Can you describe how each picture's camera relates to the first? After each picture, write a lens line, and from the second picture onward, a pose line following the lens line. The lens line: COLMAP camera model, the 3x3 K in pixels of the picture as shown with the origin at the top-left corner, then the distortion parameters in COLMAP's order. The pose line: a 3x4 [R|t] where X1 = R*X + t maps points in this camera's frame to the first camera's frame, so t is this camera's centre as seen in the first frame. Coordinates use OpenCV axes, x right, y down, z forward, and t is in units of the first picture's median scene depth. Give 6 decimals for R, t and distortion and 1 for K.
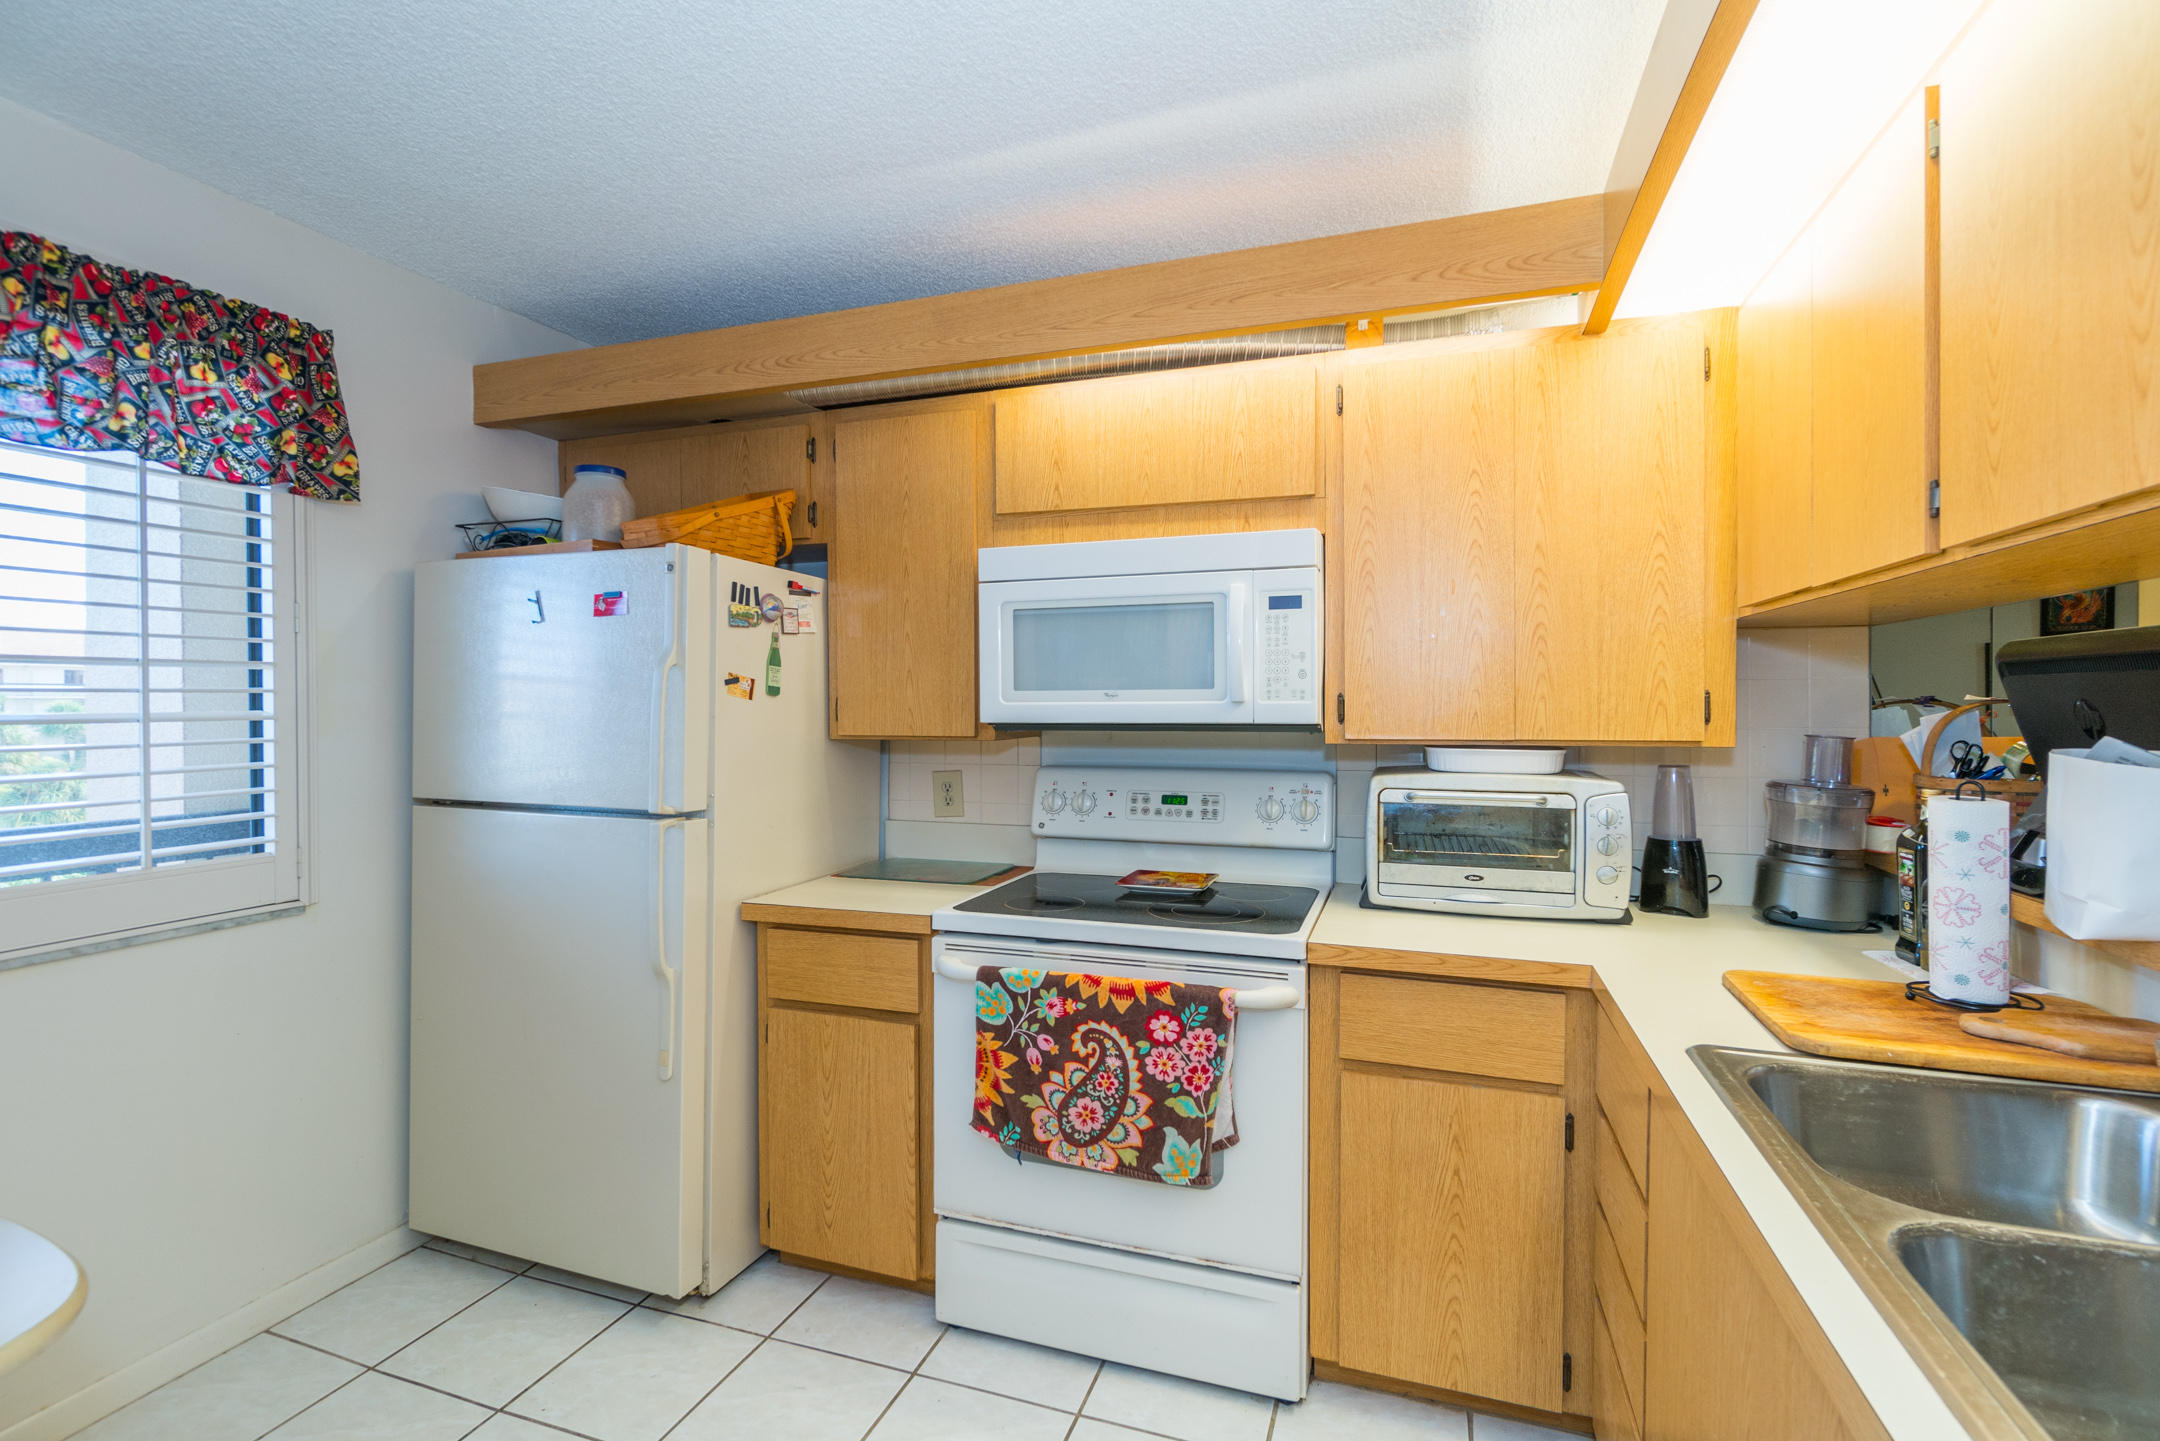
lens RADIAL K [[957.4, 0, 1088.0], [0, 957.4, 700.4], [0, 0, 1]] dist [-0.000425, 0.000864]
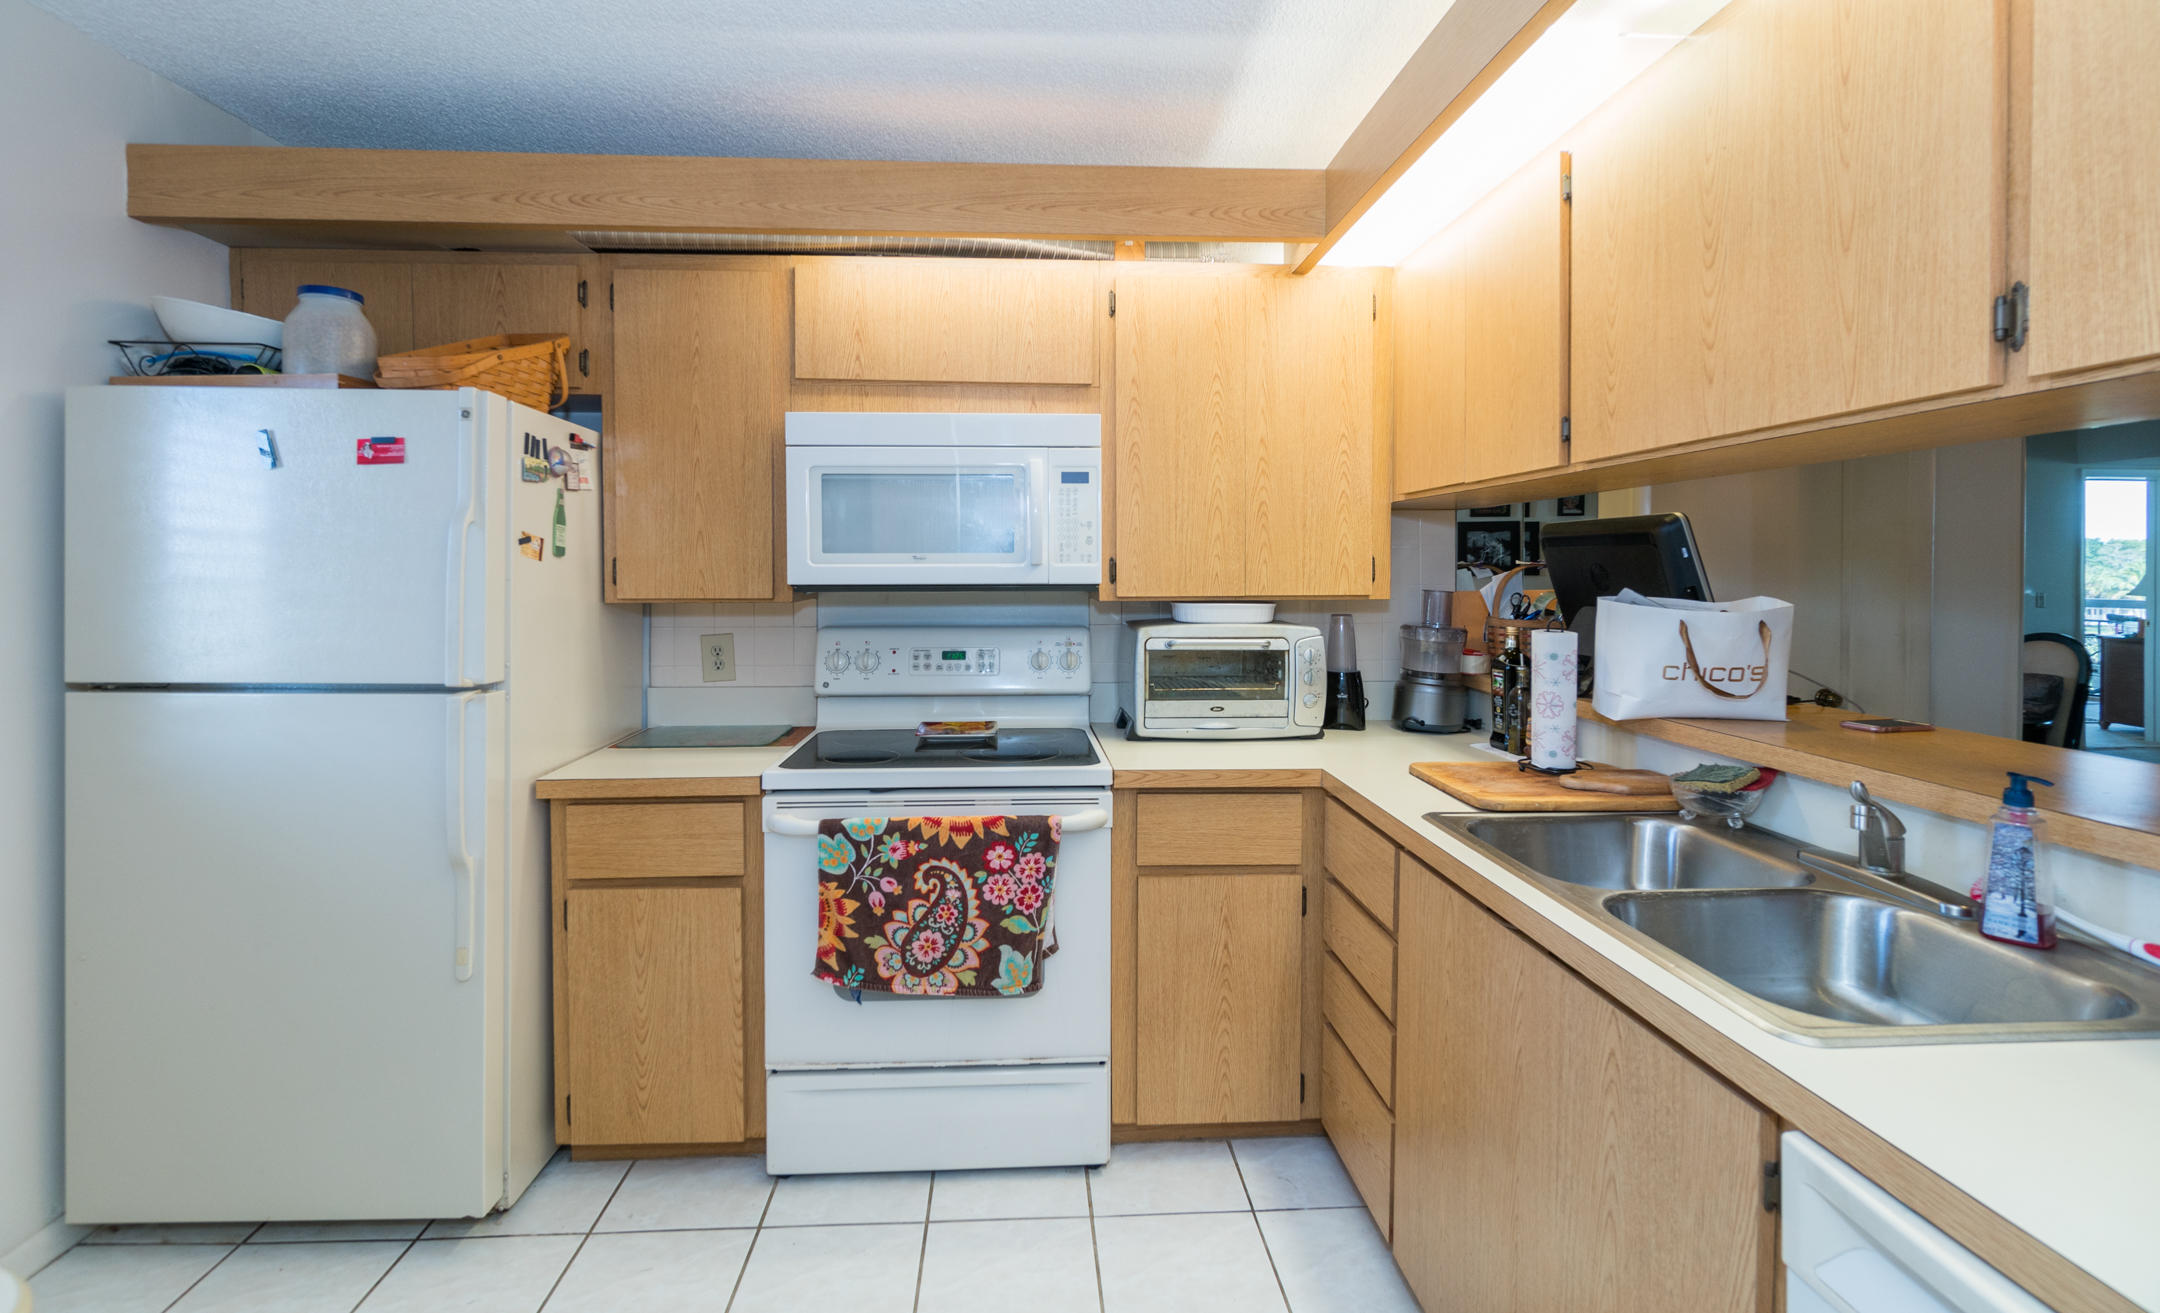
lens RADIAL K [[940.1, 0, 1075.2], [0, 940.1, 568.4], [0, 0, 1]] dist [-0.000007, -0.003020]
pose [[0.923601, 0.000722, 0.383354, -0.228317], [-0.002646, 0.999986, 0.004491, 0.001174], [-0.383345, -0.005162, 0.923591, -0.036513]]
